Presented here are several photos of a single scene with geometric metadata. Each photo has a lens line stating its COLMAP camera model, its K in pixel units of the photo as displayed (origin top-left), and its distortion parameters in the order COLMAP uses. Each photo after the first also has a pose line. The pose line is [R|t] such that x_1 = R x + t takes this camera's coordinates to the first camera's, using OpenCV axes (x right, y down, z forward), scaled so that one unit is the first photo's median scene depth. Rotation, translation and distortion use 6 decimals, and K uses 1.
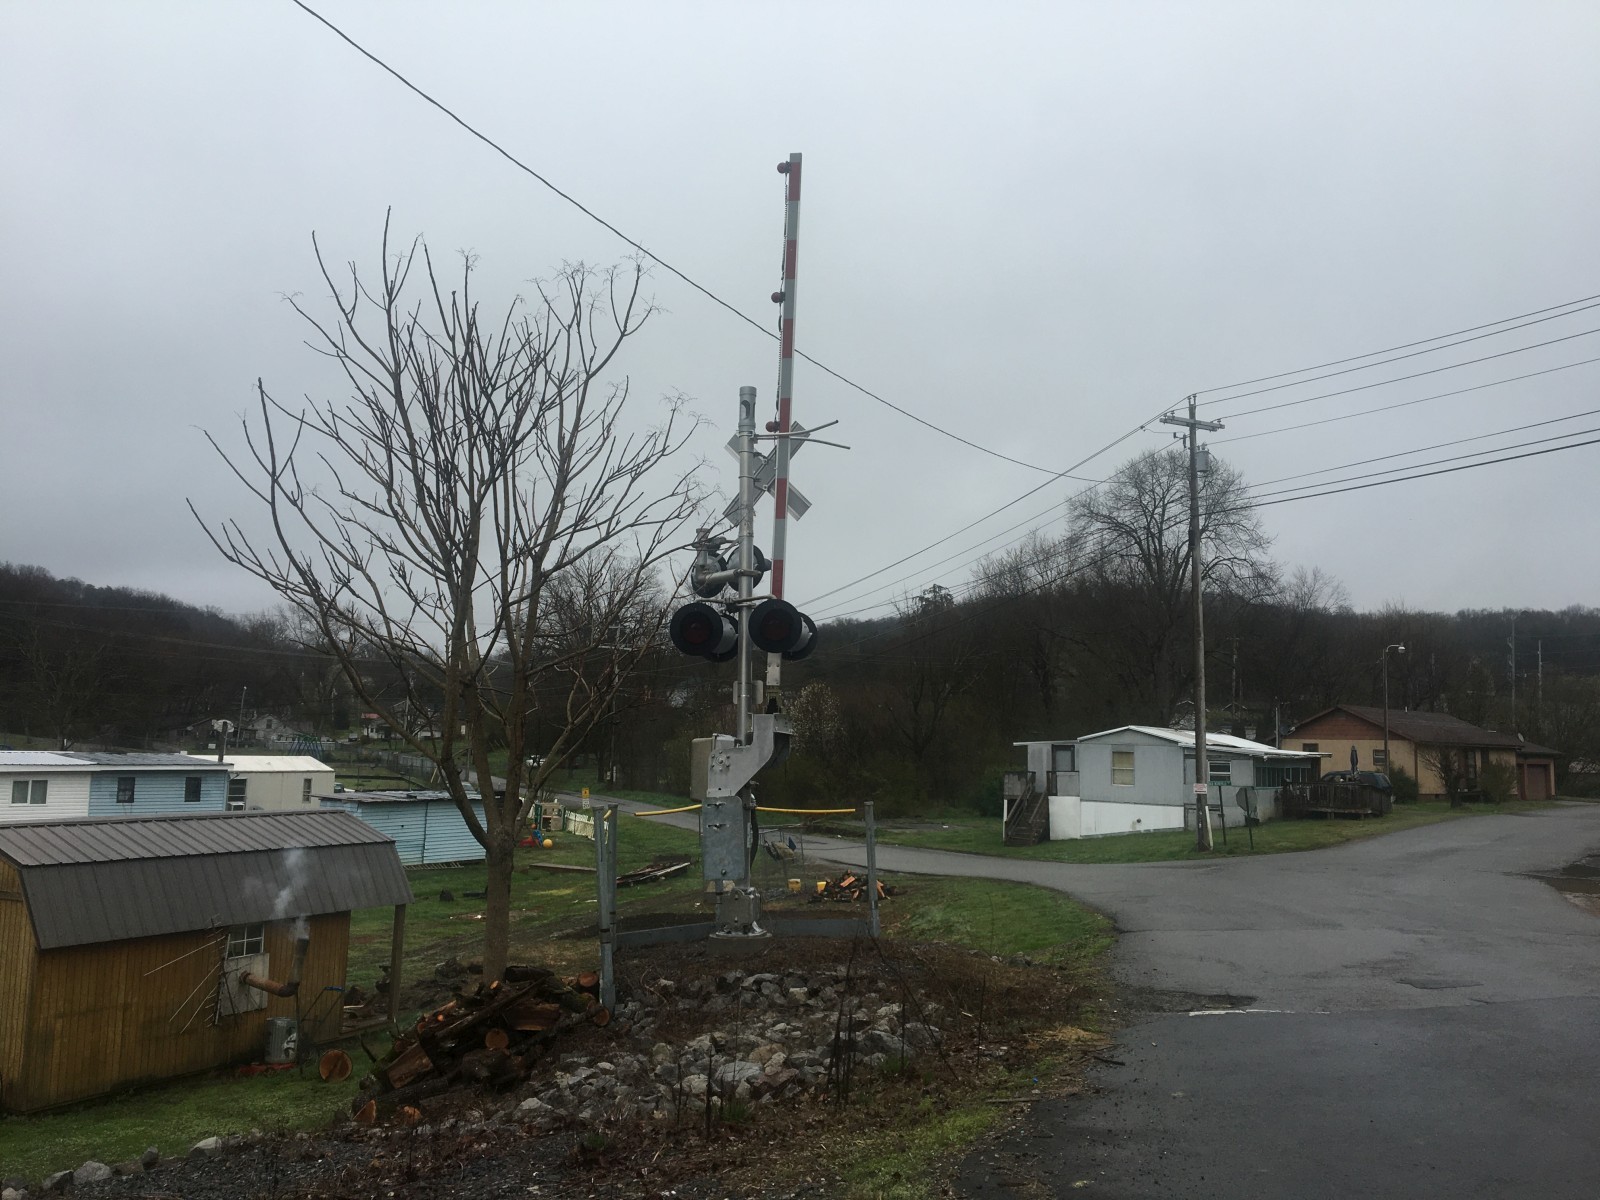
lens RADIAL K [[1356.0, 0, 789.9], [0, 1356.0, 606.1], [0, 0, 1]] dist [0.112985, -0.175459]
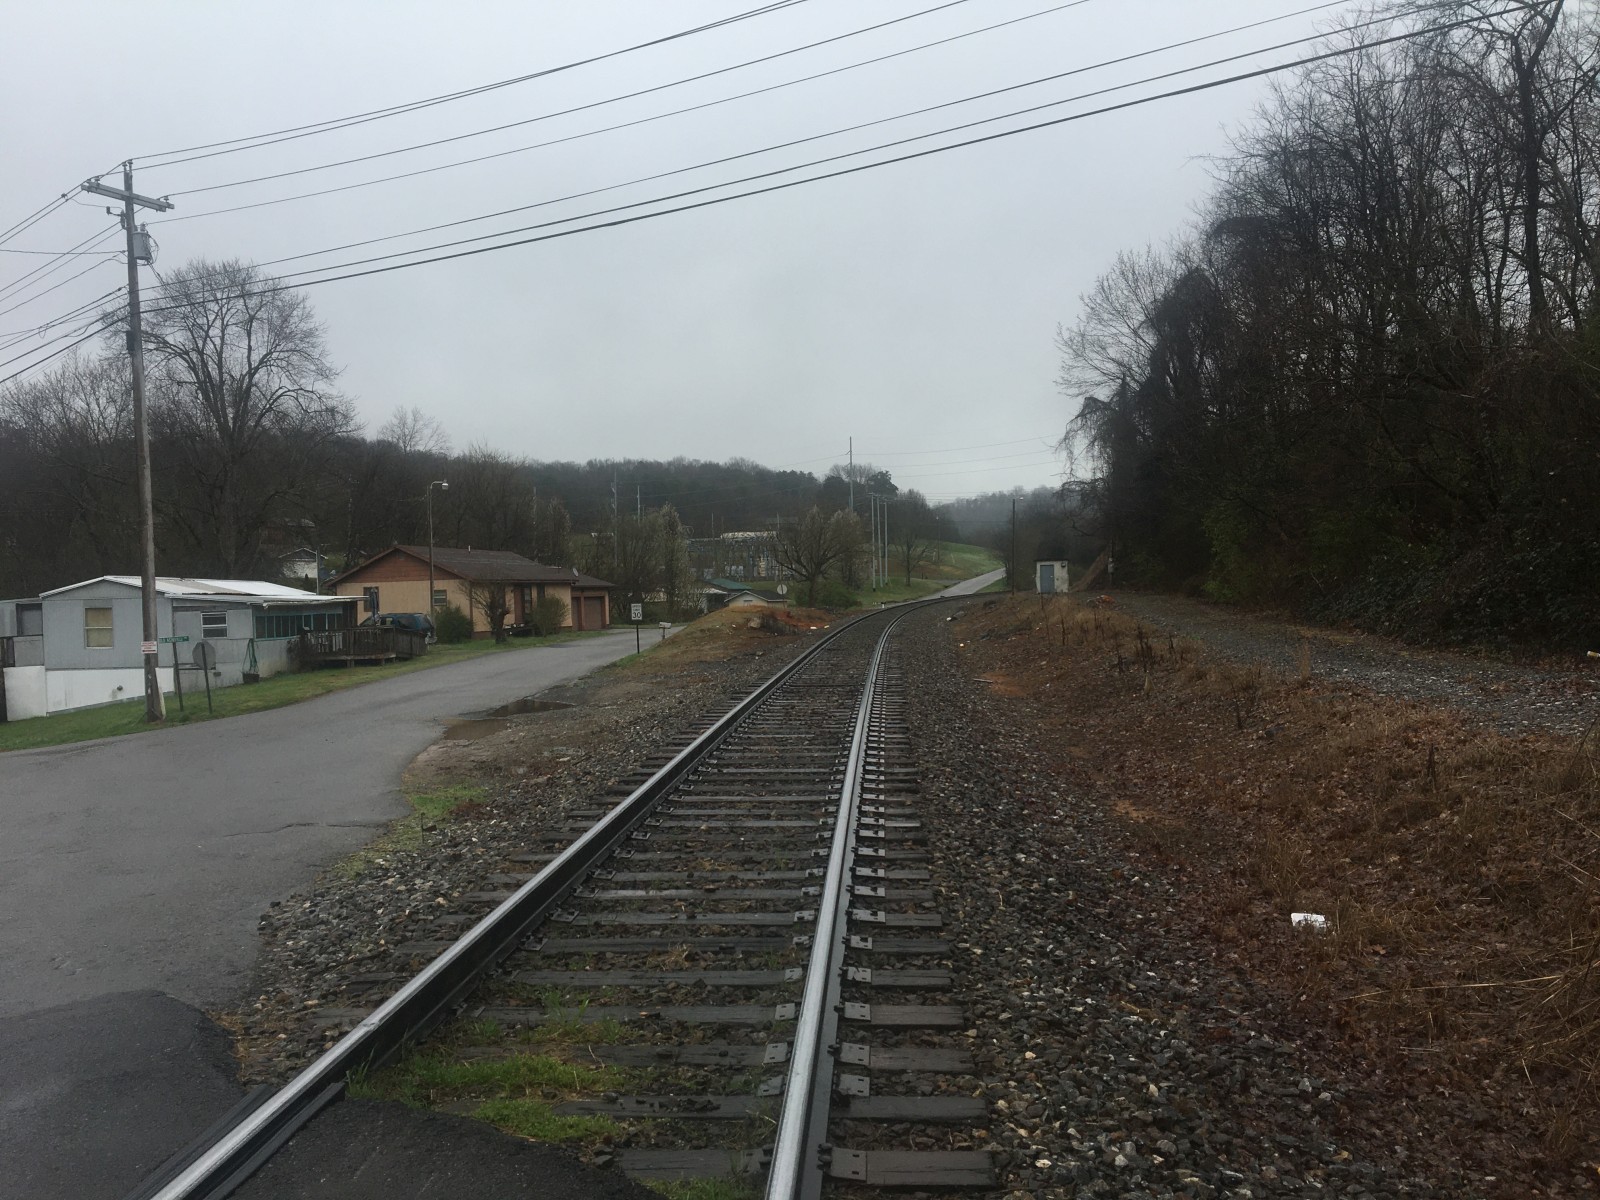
lens RADIAL K [[1356.0, 0, 789.9], [0, 1356.0, 606.1], [0, 0, 1]] dist [0.112985, -0.175459]
pose [[0.828641, -0.052243, 0.557337, 0.124856], [-0.009533, 0.994174, 0.107365, 0.011924], [-0.559699, -0.094280, 0.823315, 0.077550]]
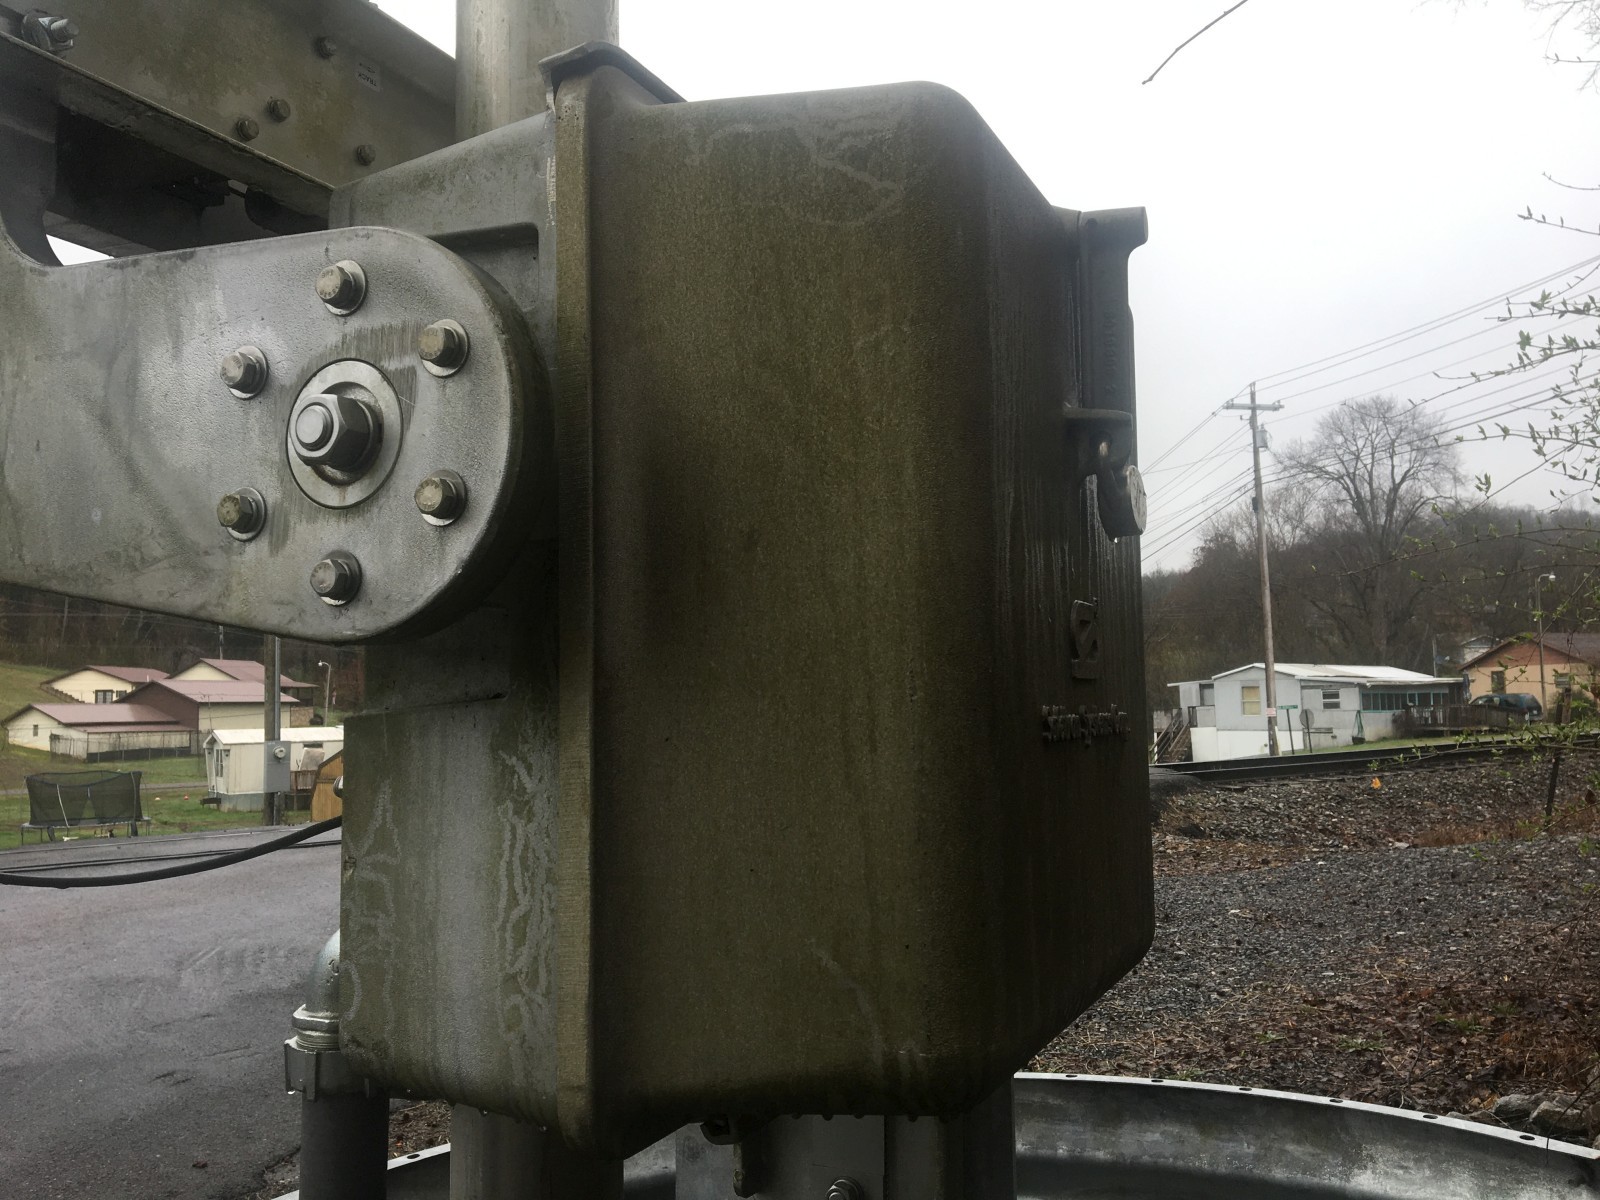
lens RADIAL K [[1362.0, 0, 800.0], [0, 1362.0, 600.0], [0, 0, 1]] dist [0.123983, -0.237867]
pose [[0.972110, -0.064348, -0.225526, 0.140571], [0.069129, 0.997518, 0.013357, -0.007768], [0.224106, -0.028575, 0.974146, -0.213212]]
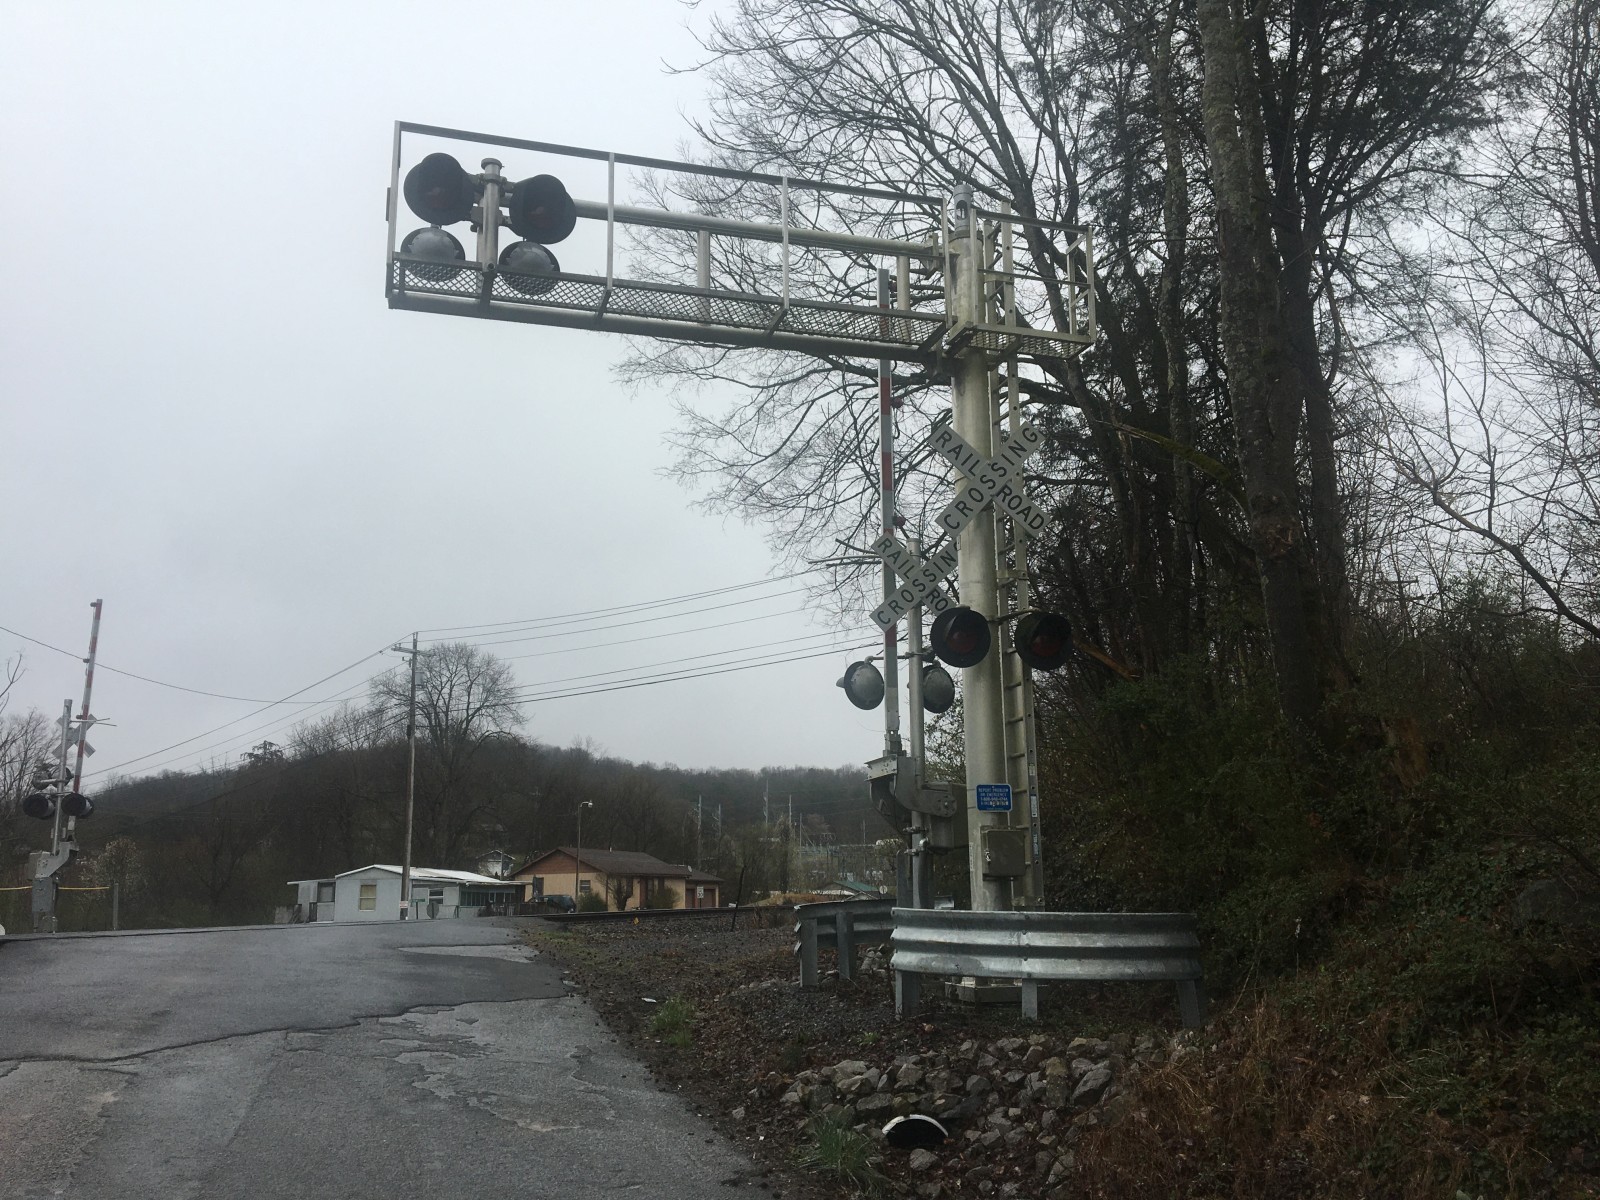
lens RADIAL K [[1340.0, 0, 789.4], [0, 1340.0, 603.8], [0, 0, 1]] dist [0.095656, -0.163524]
pose [[0.894662, 0.065560, 0.441907, 0.008208], [-0.014630, 0.992942, -0.117691, -0.016430], [-0.446504, 0.098829, 0.889307, -0.389931]]
